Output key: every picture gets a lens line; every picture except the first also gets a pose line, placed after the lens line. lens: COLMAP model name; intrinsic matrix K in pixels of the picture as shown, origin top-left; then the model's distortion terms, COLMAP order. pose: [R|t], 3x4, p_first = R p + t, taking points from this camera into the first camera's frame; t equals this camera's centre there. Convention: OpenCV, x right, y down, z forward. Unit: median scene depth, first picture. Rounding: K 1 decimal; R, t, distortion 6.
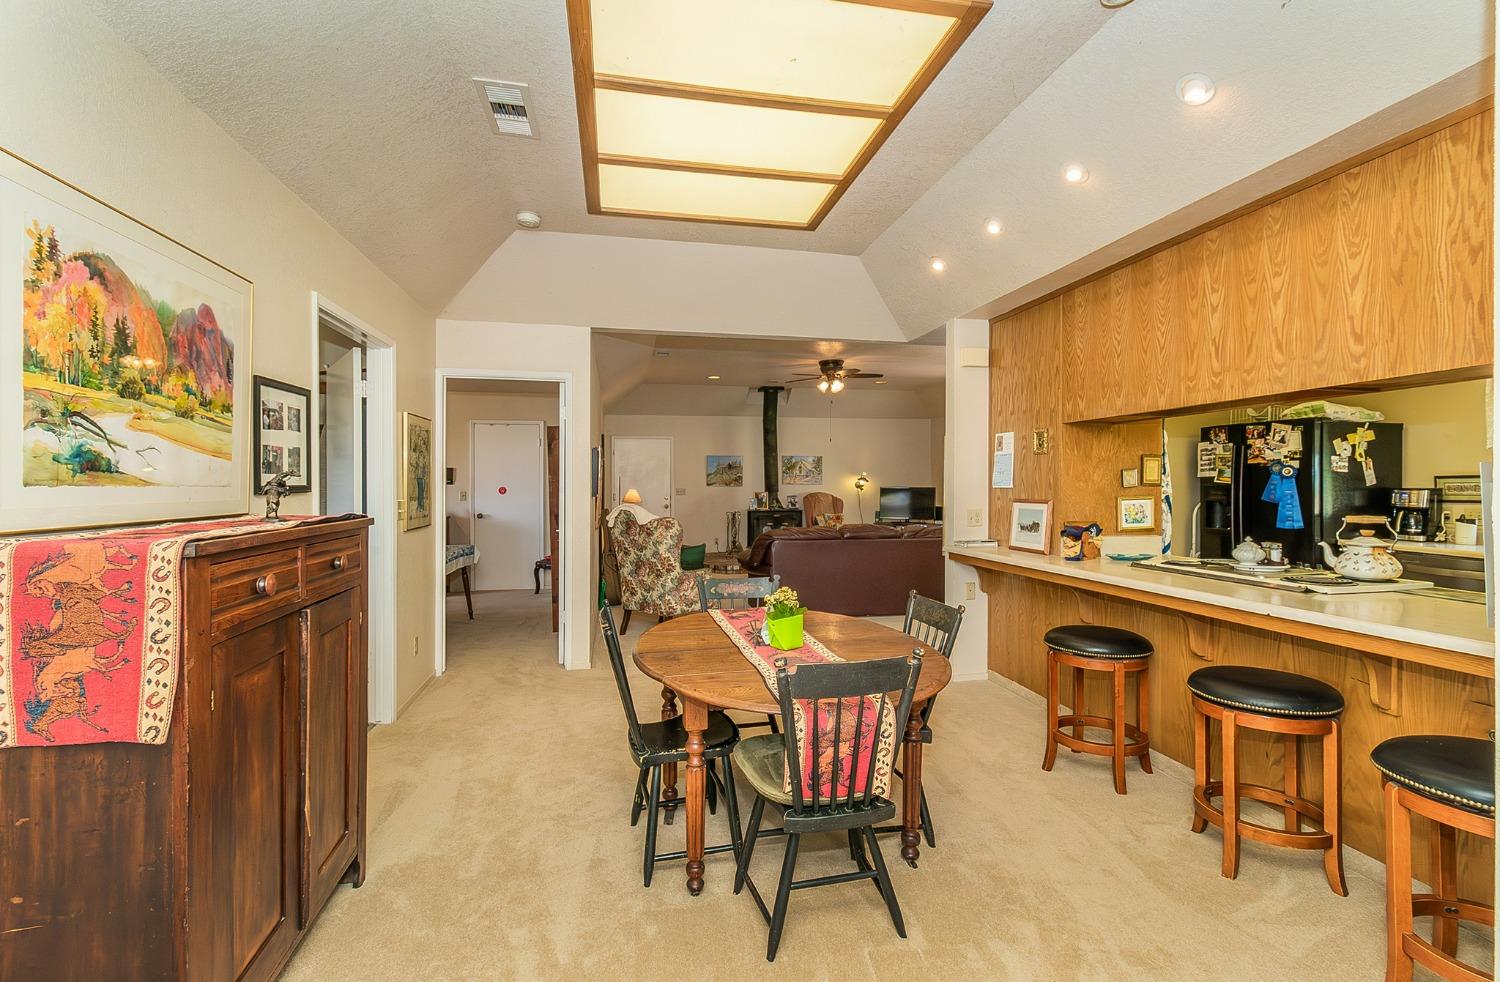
lens RADIAL K [[675.5, 0, 751.5], [0, 675.5, 487.5], [0, 0, 1]] dist [0.004252, -0.000754]
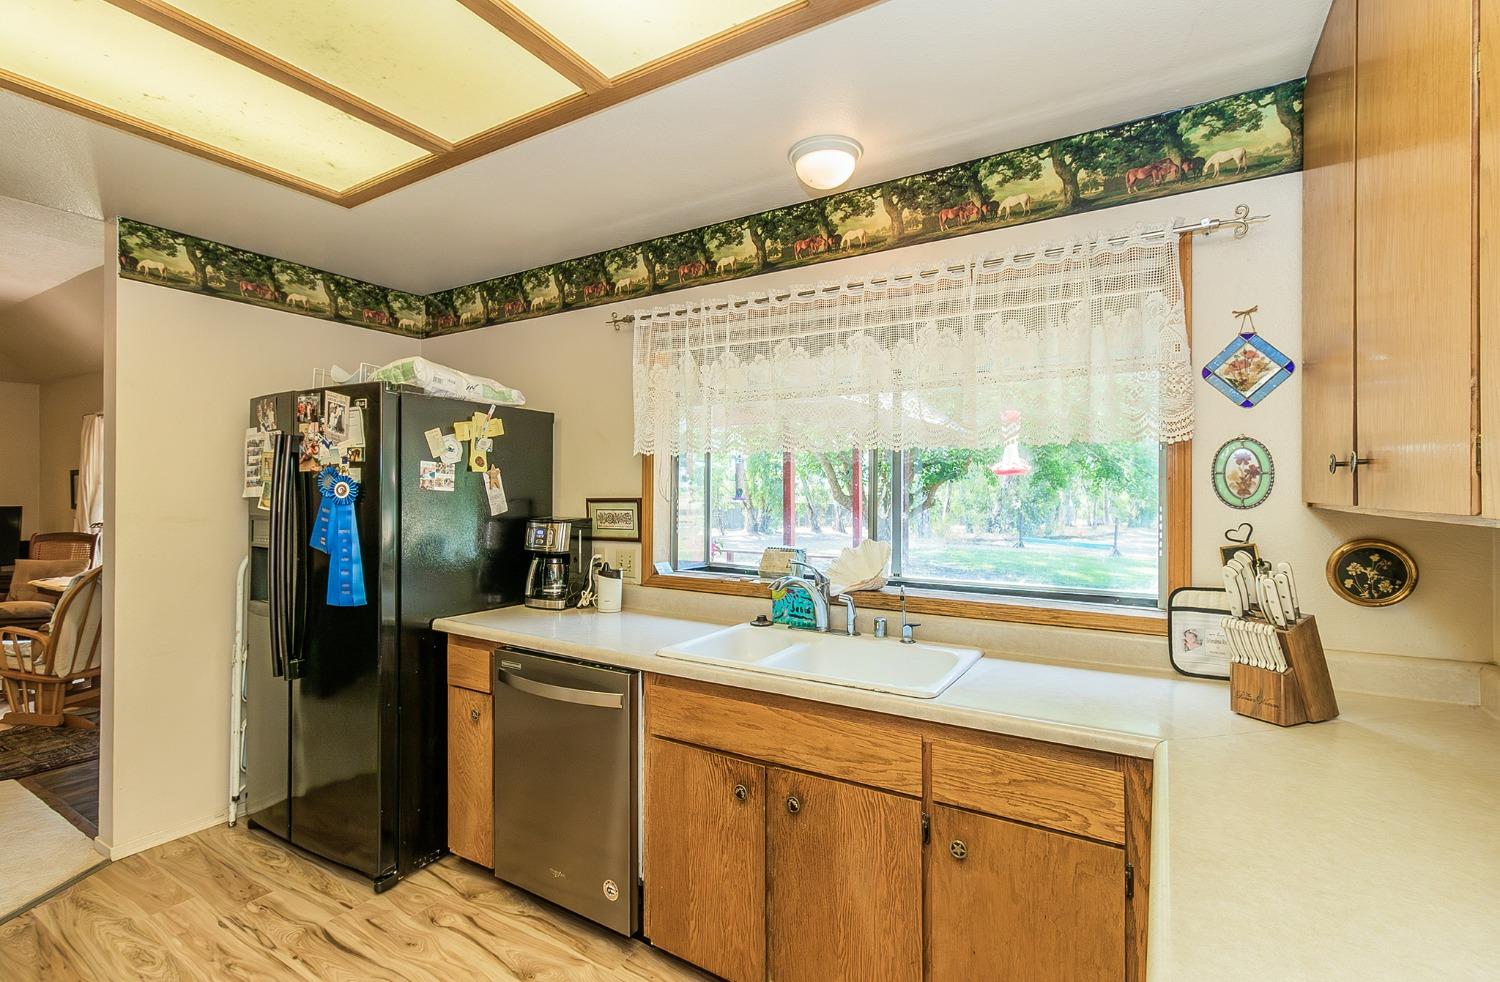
lens RADIAL K [[675.5, 0, 743.5], [0, 675.5, 488.5], [0, 0, 1]] dist [0.004252, -0.000754]
pose [[0.682721, 0.005023, 0.730662, 0.642908], [0.002539, 0.999954, -0.009246, -0.019559], [-0.730675, 0.008168, 0.682677, 0.461236]]
